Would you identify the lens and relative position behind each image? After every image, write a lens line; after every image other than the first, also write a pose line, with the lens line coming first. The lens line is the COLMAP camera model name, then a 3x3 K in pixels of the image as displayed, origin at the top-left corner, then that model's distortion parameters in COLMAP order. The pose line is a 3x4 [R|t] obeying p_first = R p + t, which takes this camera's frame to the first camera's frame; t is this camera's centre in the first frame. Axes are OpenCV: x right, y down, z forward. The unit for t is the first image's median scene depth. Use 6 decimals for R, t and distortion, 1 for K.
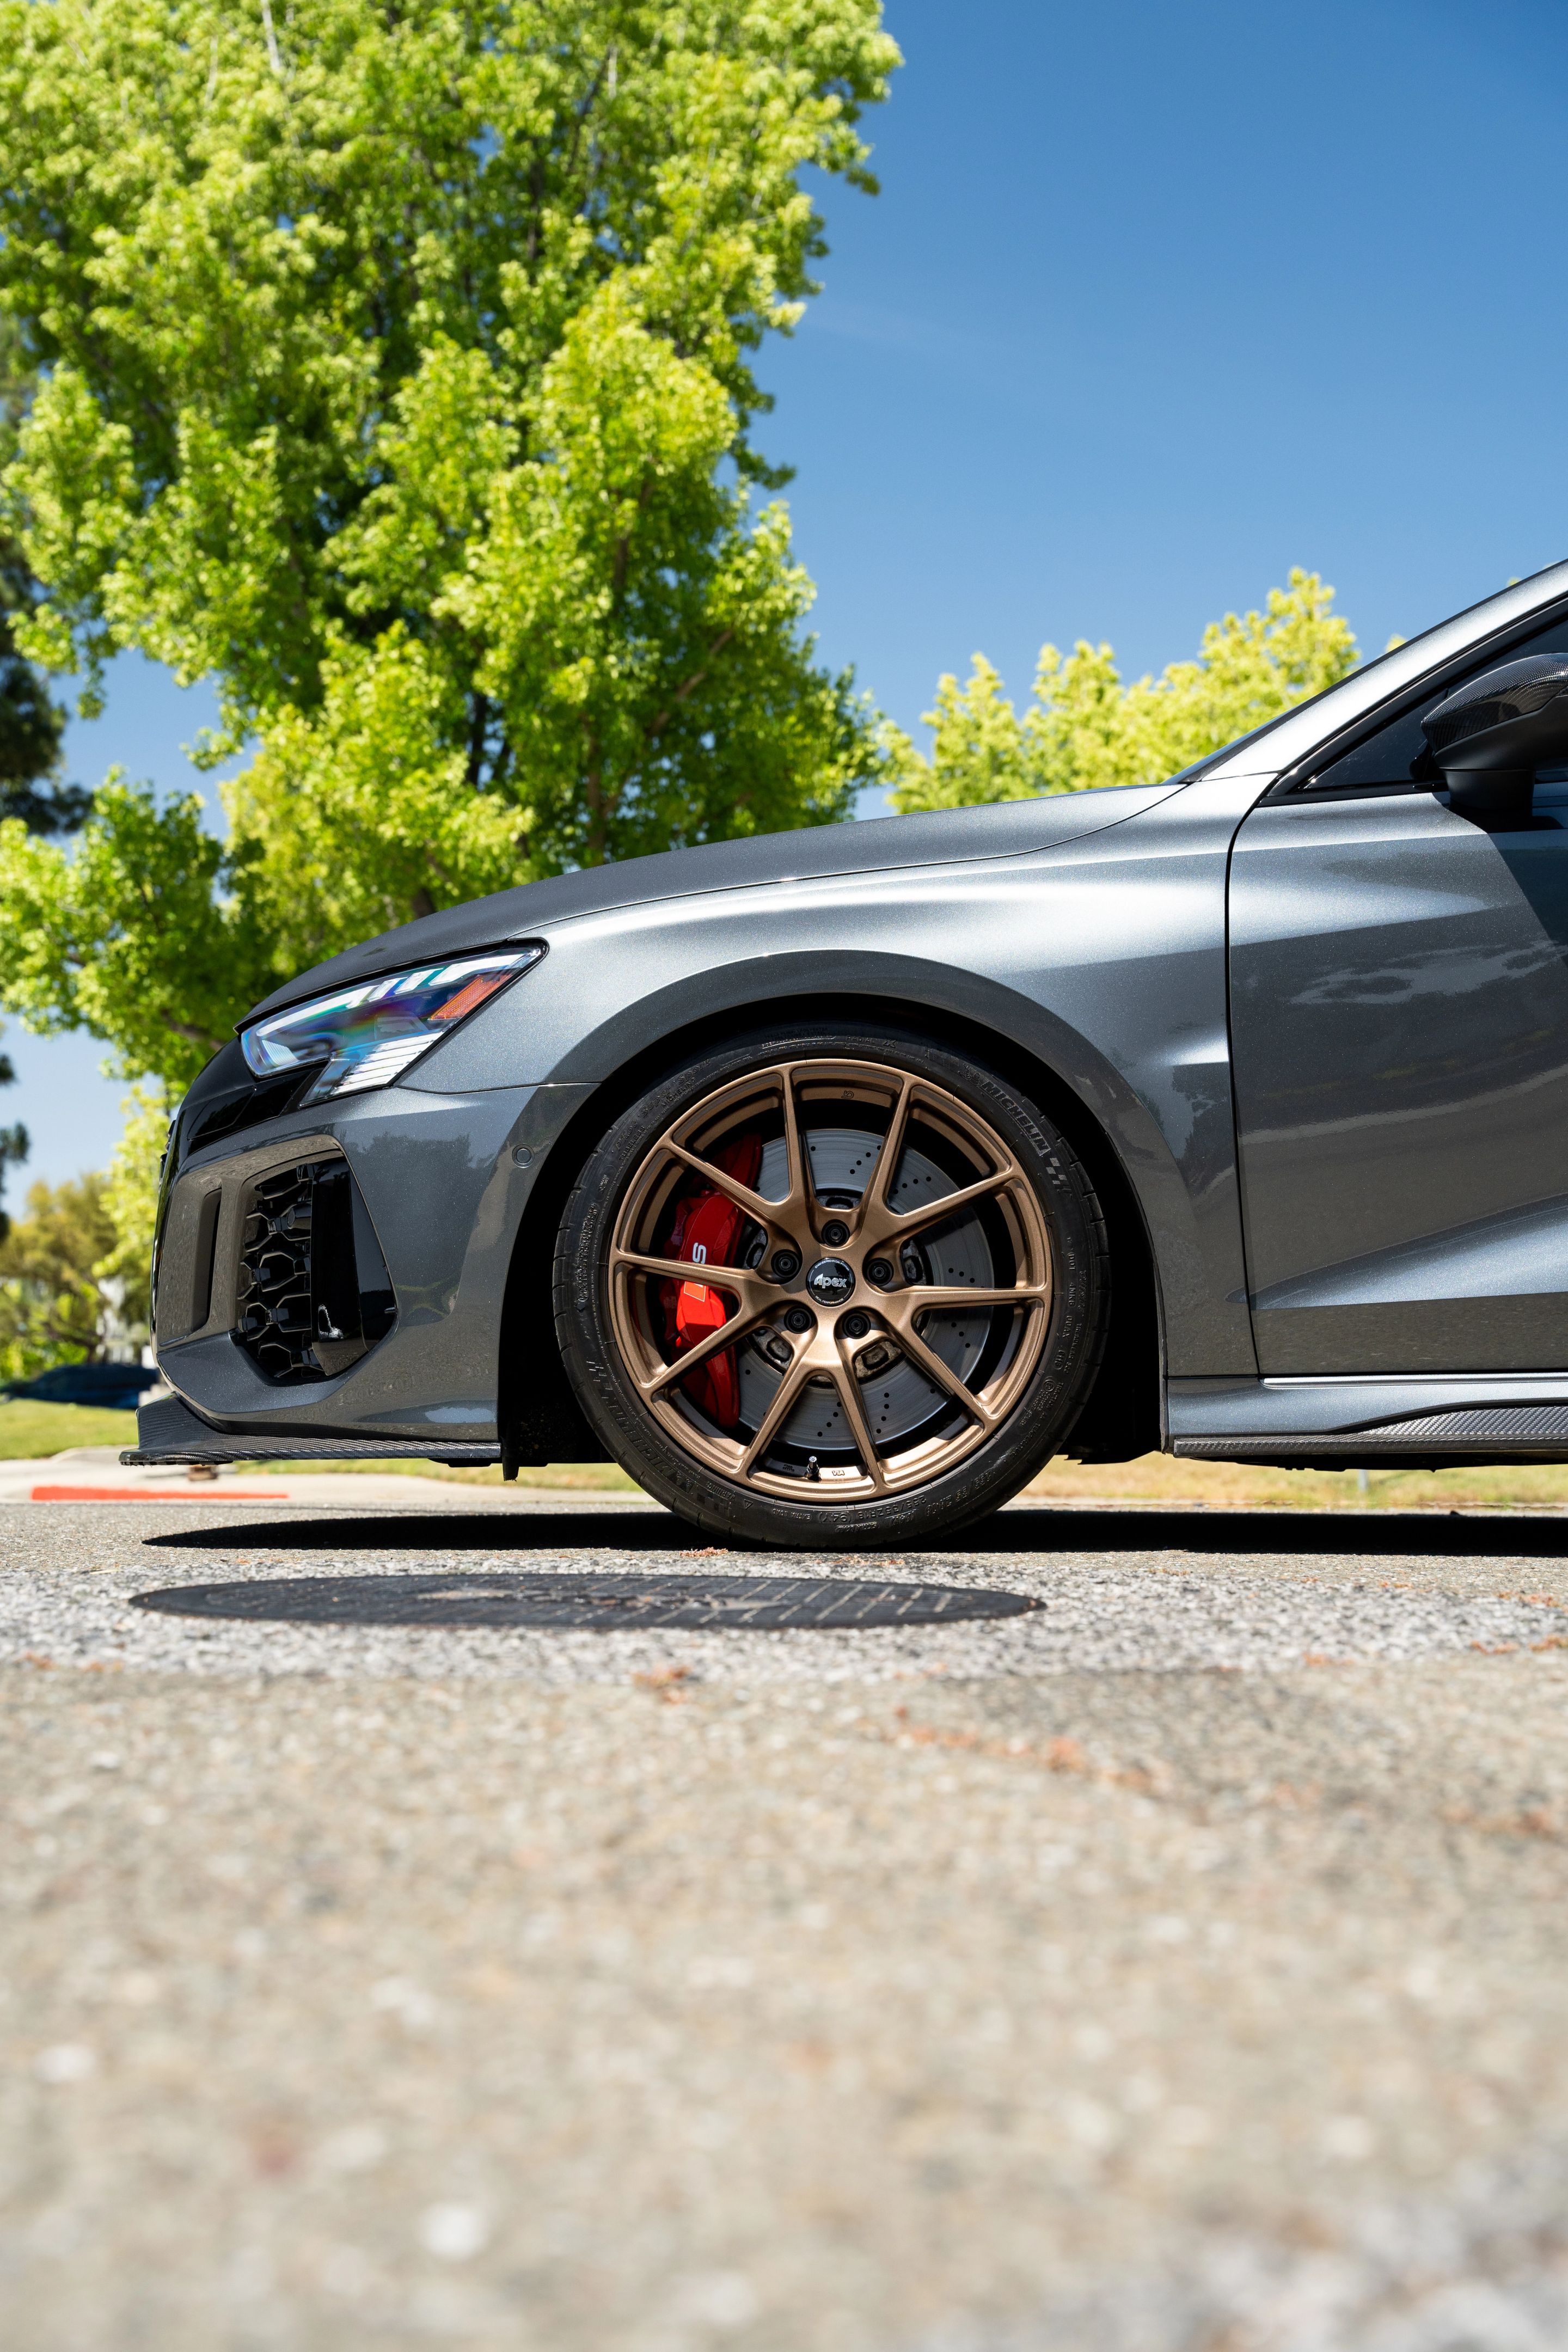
lens RADIAL K [[3354.7, 0, 788.4], [0, 3354.7, 1166.2], [0, 0, 1]] dist [0.111416, 0.000000]
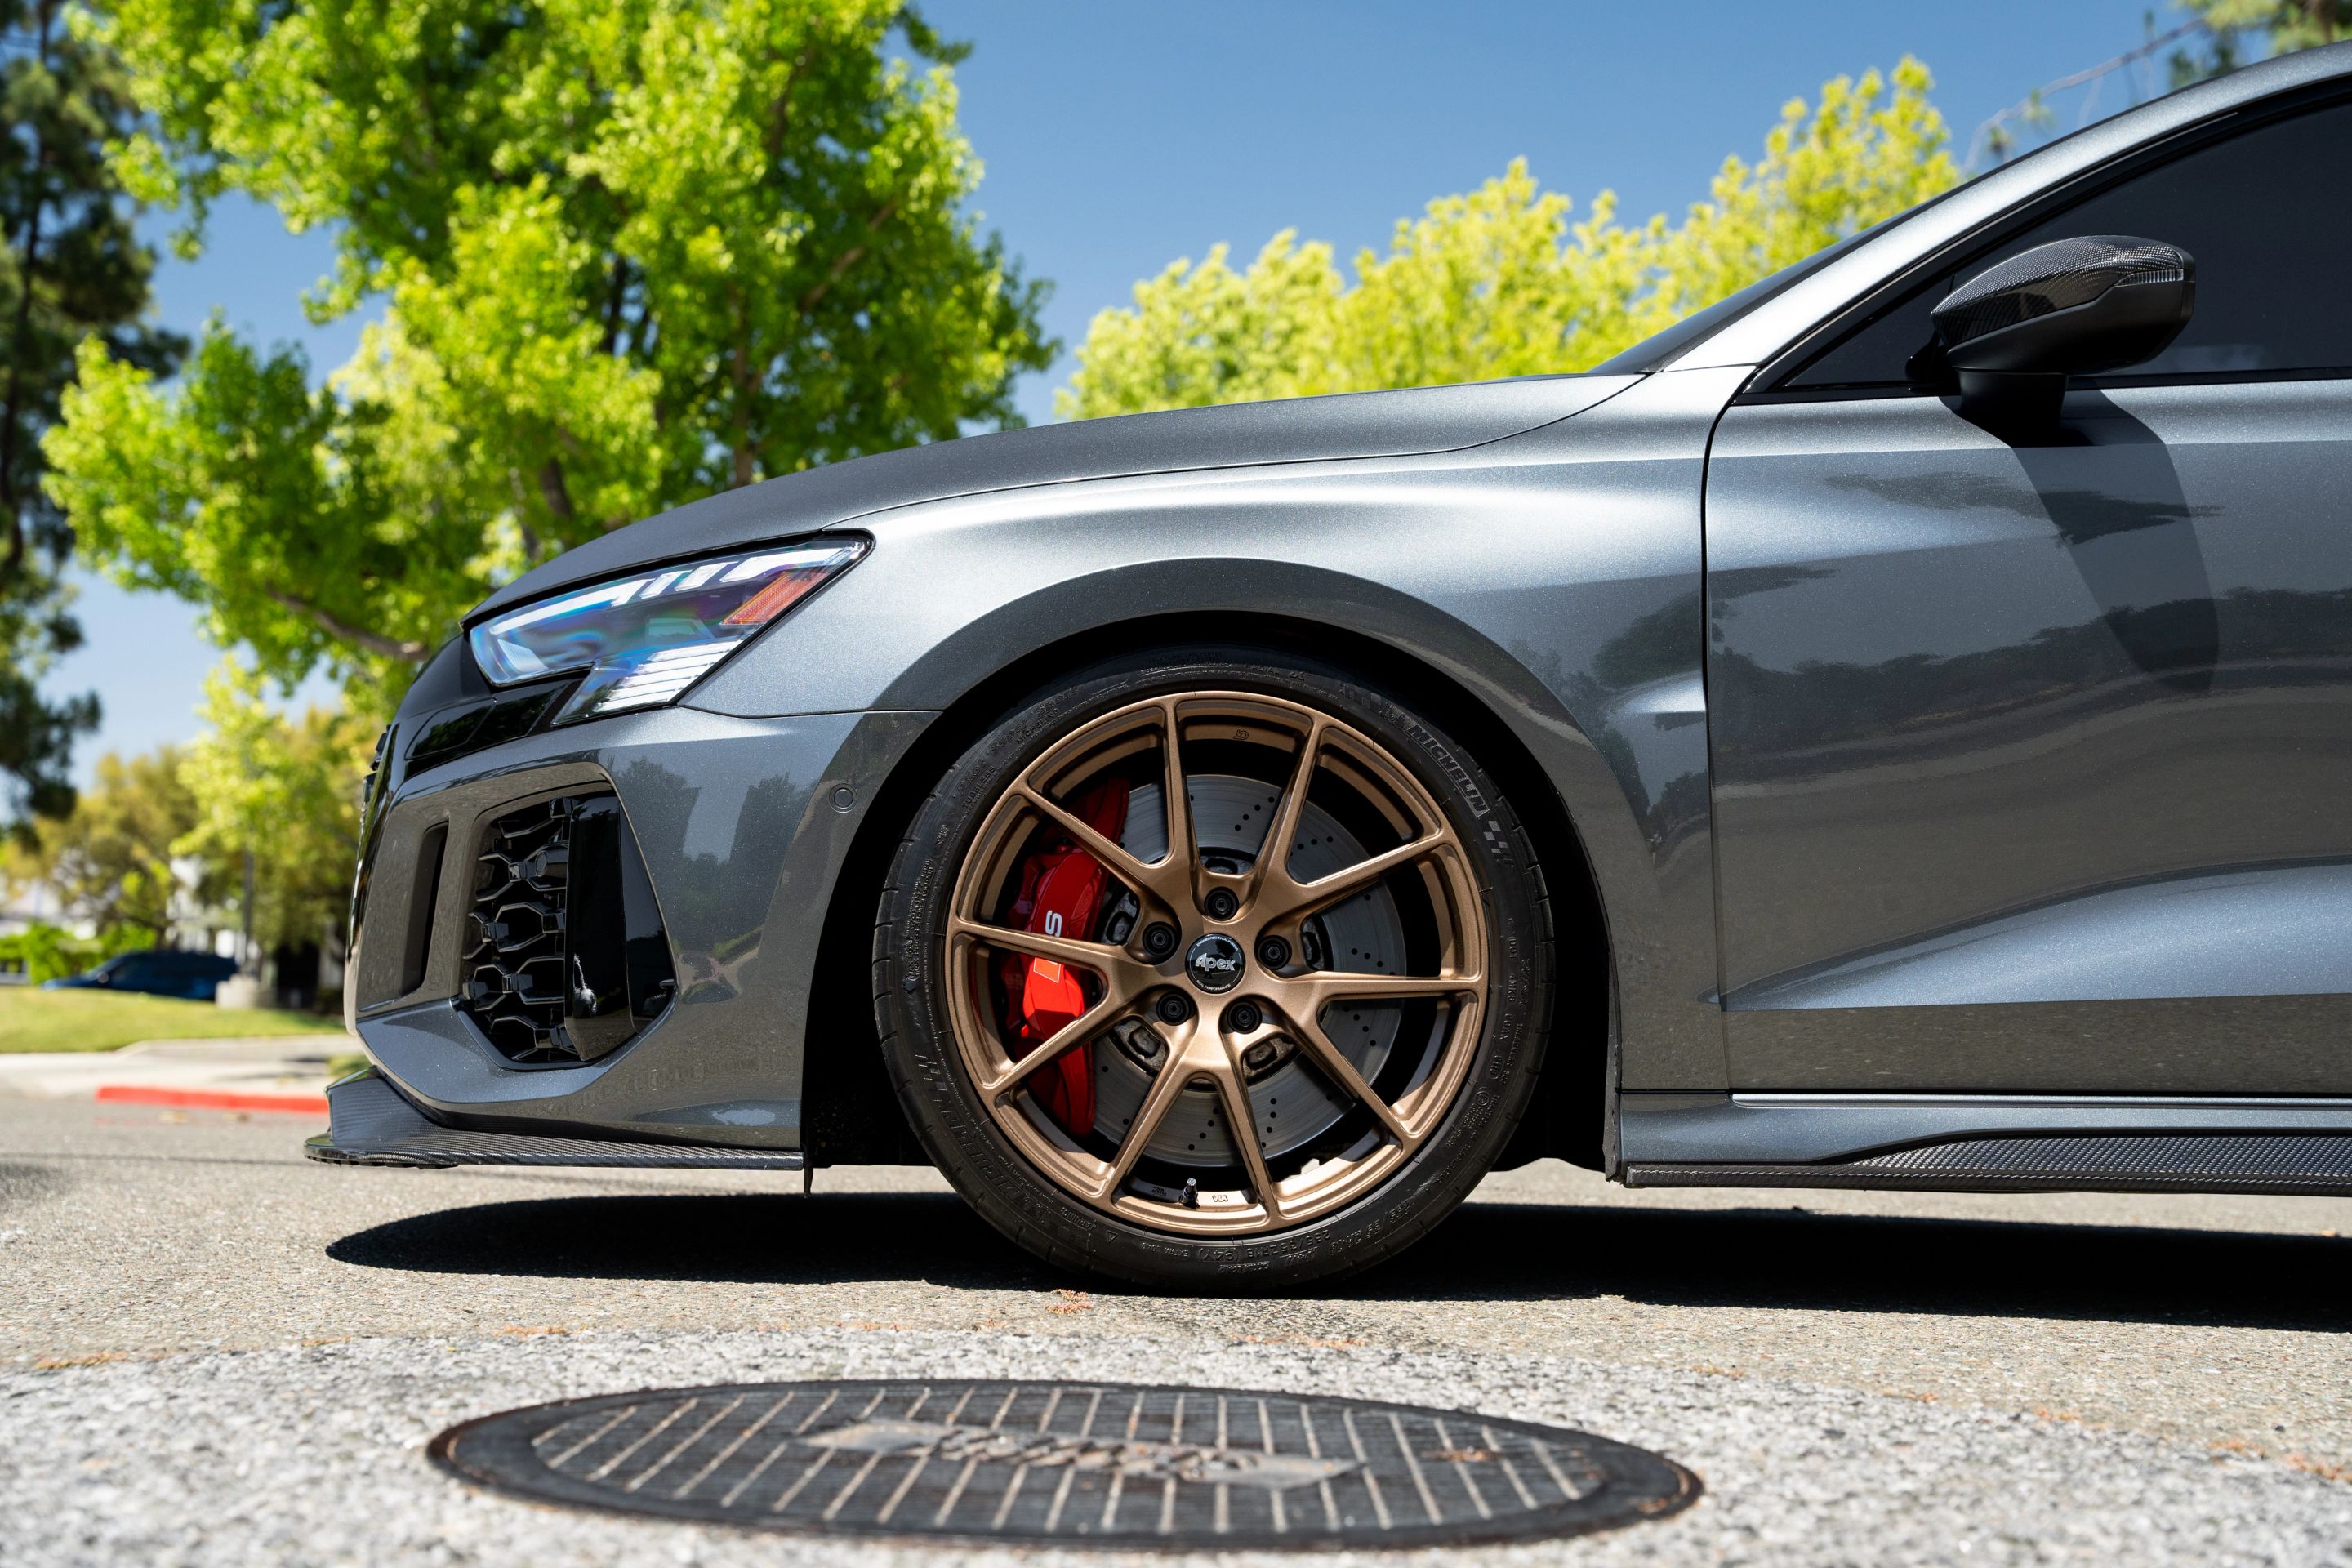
lens RADIAL K [[3354.7, 0, 1175.4], [0, 3354.7, 775.8], [0, 0, 1]] dist [0.111416, 0.000000]
pose [[0.995931, 0.032039, 0.084228, -0.067385], [-0.032168, 0.999482, 0.000176, -0.011004], [-0.084178, -0.002885, 0.996447, 0.185229]]
